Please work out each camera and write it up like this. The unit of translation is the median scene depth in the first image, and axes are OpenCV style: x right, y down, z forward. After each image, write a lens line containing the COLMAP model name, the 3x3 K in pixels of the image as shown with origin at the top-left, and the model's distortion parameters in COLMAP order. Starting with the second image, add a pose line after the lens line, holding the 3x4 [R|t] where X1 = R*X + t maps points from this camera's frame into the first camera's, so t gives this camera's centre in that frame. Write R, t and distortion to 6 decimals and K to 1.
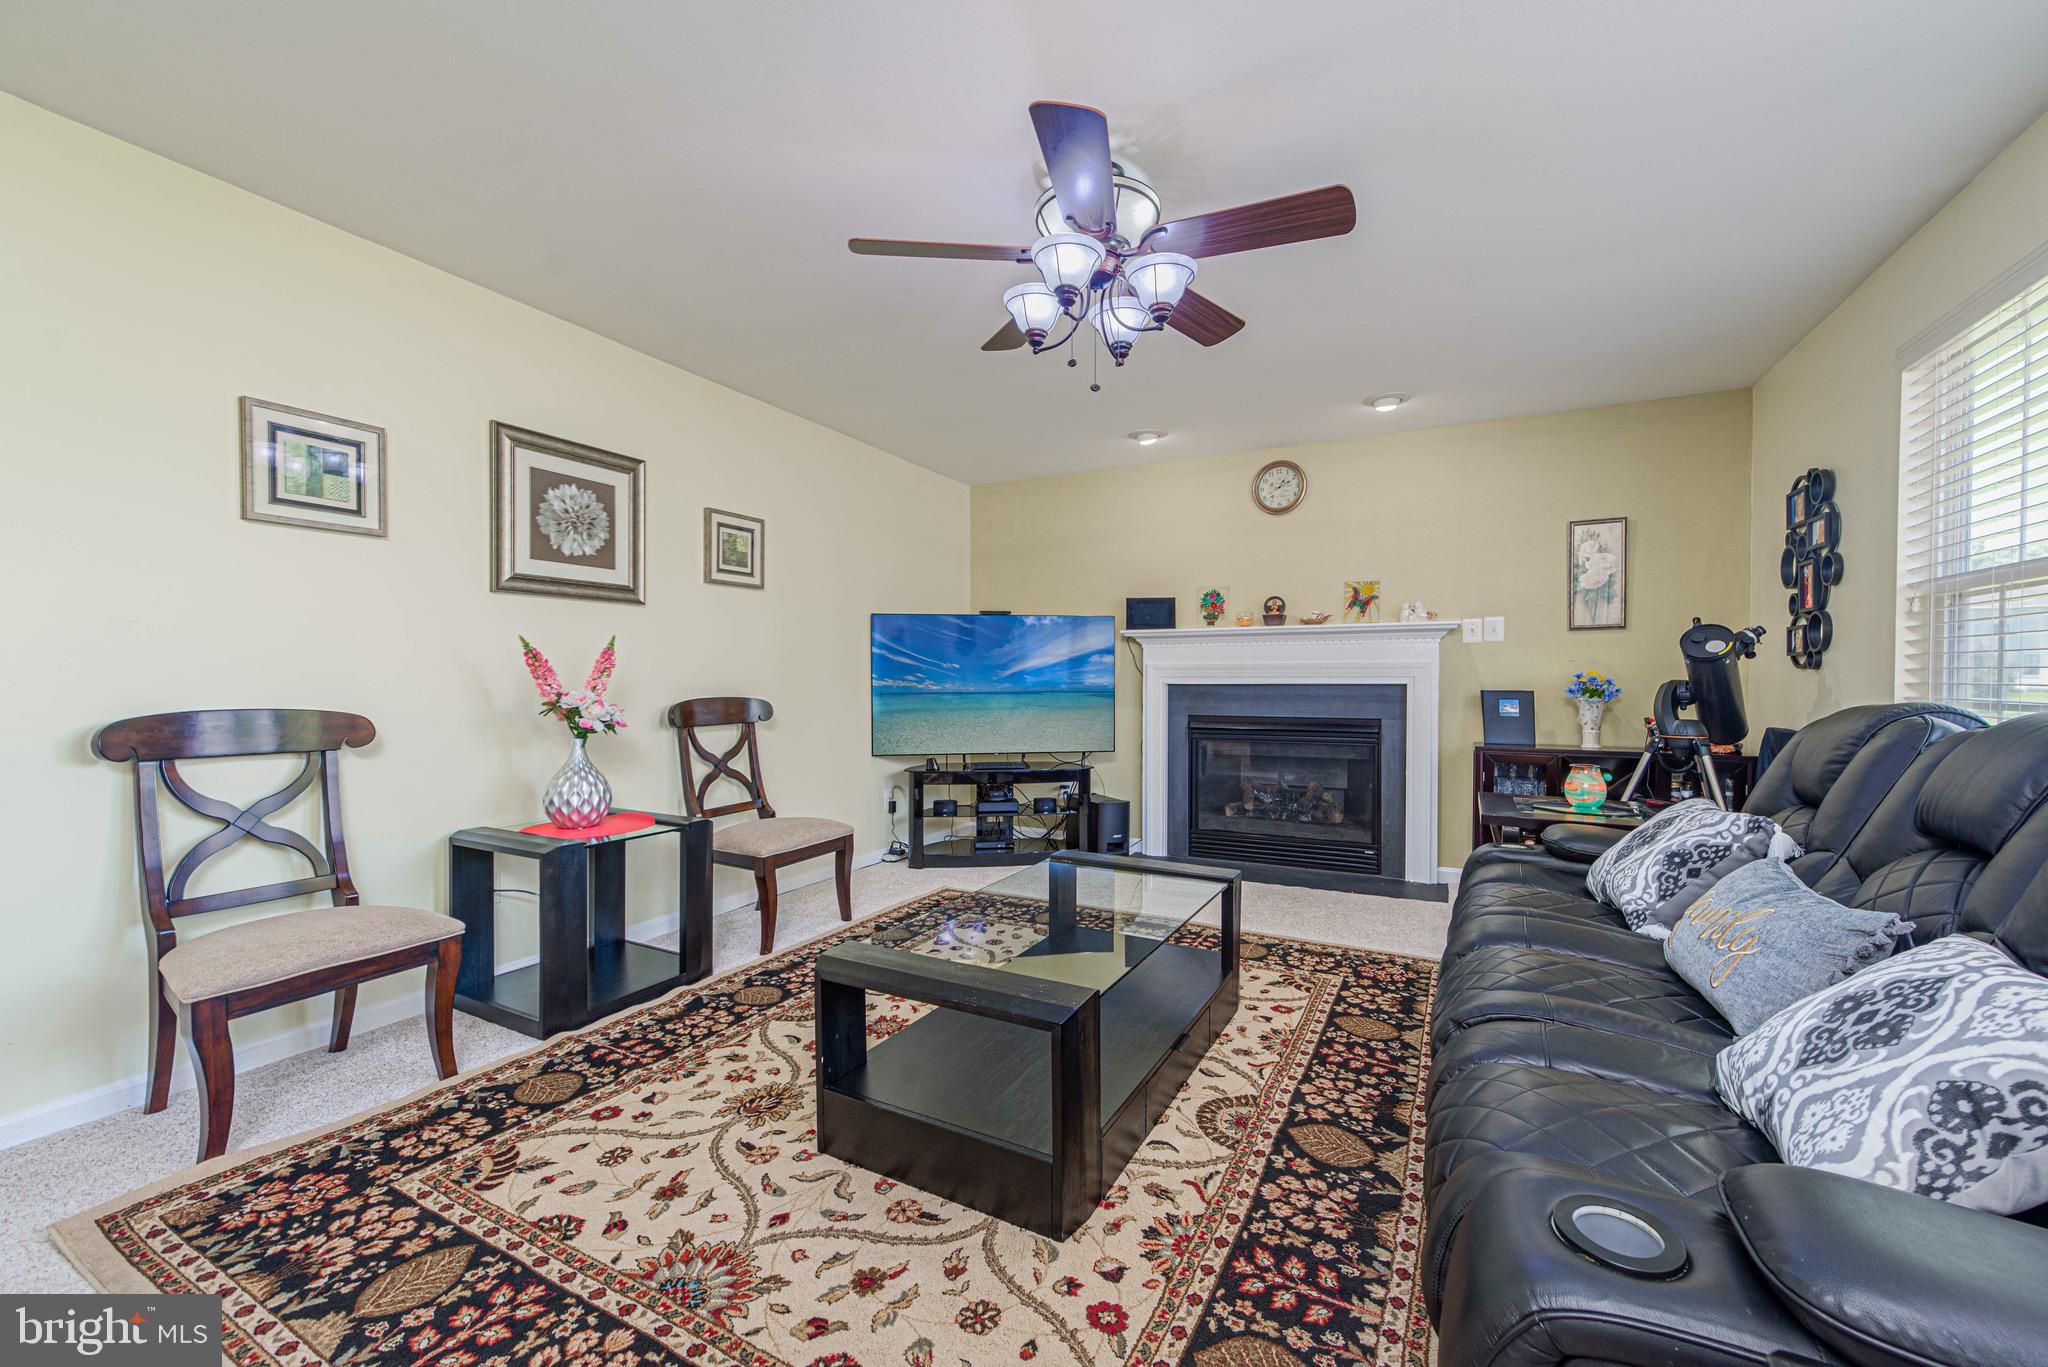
lens RADIAL K [[807.6, 0, 1038.4], [0, 807.6, 689.7], [0, 0, 1]] dist [0.004949, -0.001263]
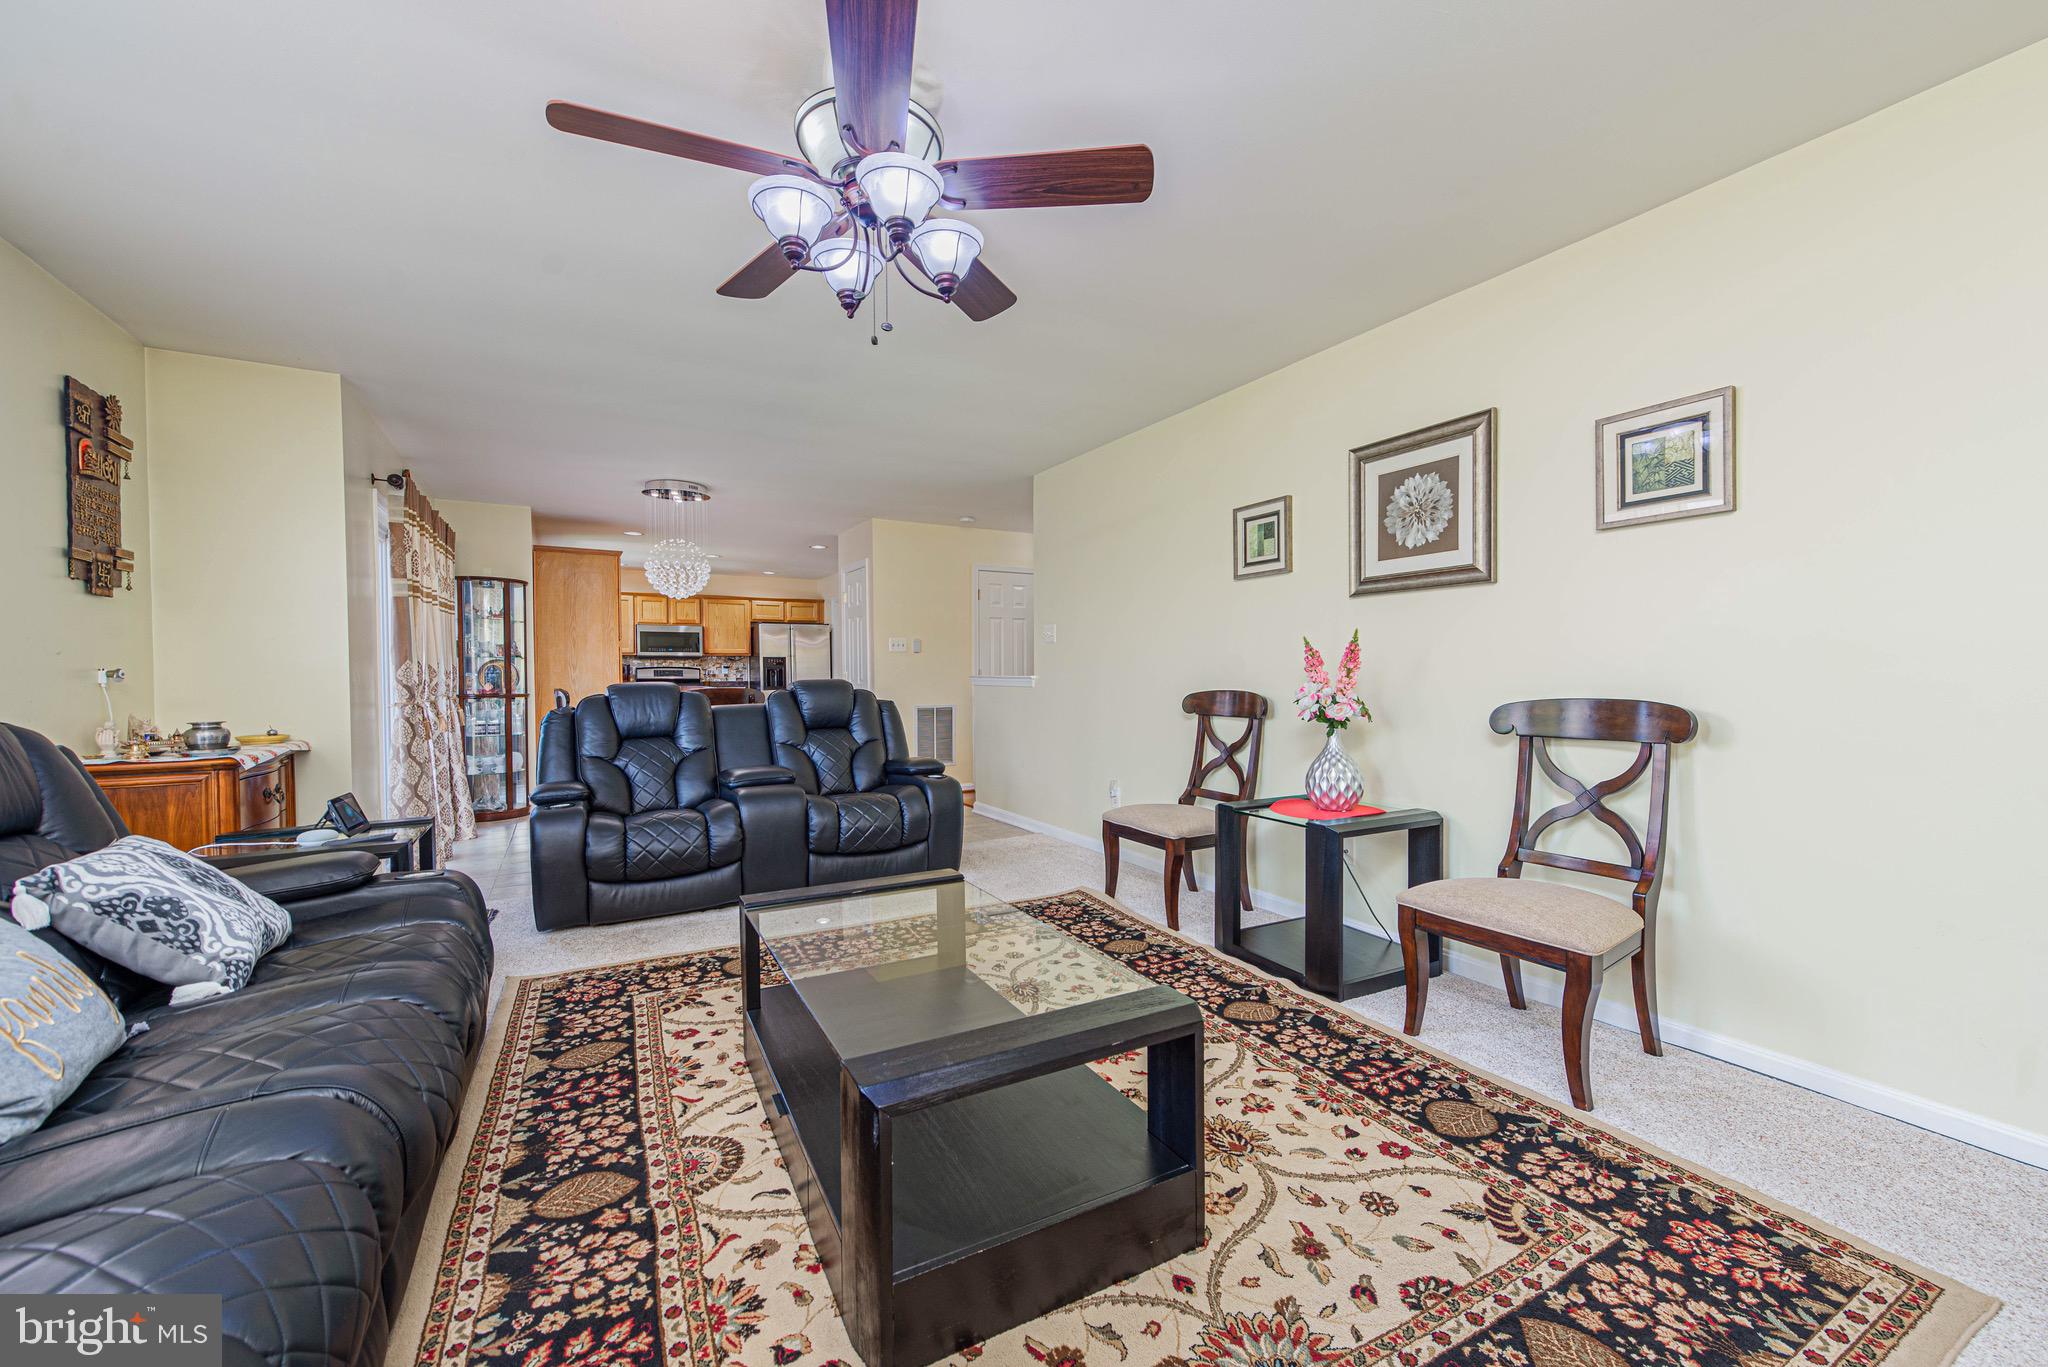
lens RADIAL K [[807.6, 0, 1035.7], [0, 807.6, 687.9], [0, 0, 1]] dist [0.004949, -0.001263]
pose [[-0.548379, 0.019525, -0.836002, 0.618271], [-0.006679, 0.999593, 0.027727, -0.022415], [0.836203, 0.020789, -0.548025, 1.417407]]
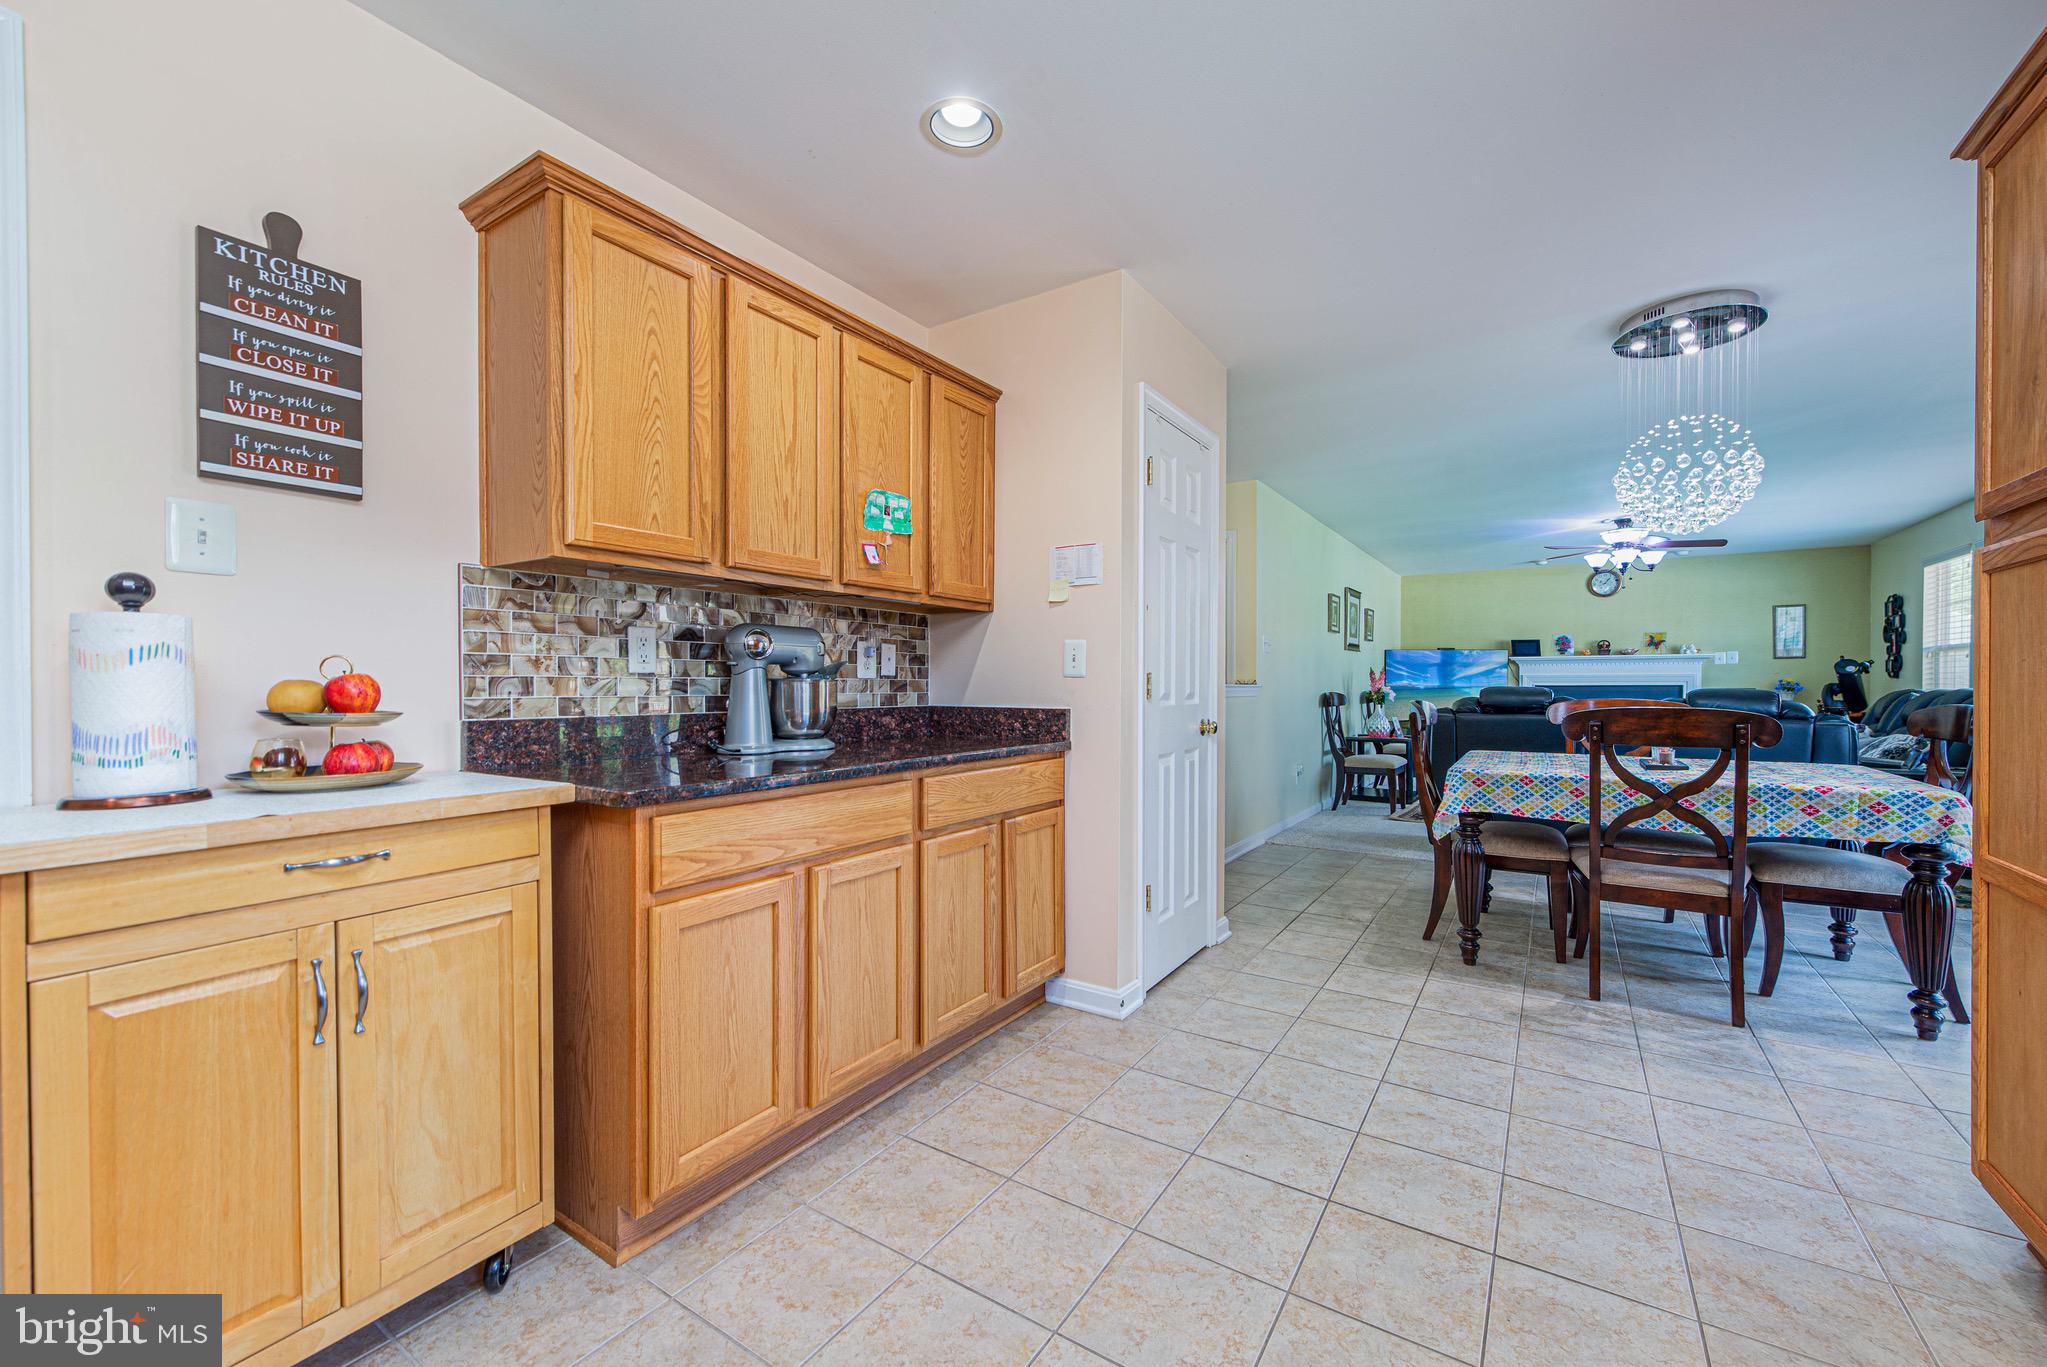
lens RADIAL K [[807.2, 0, 1037.8], [0, 807.2, 686.4], [0, 0, 1]] dist [0.004949, -0.001263]
pose [[0.994483, 0.000547, -0.104893, -1.584482], [-0.001651, 0.999944, -0.010437, 0.032953], [0.104881, 0.010553, 0.994429, -1.988664]]
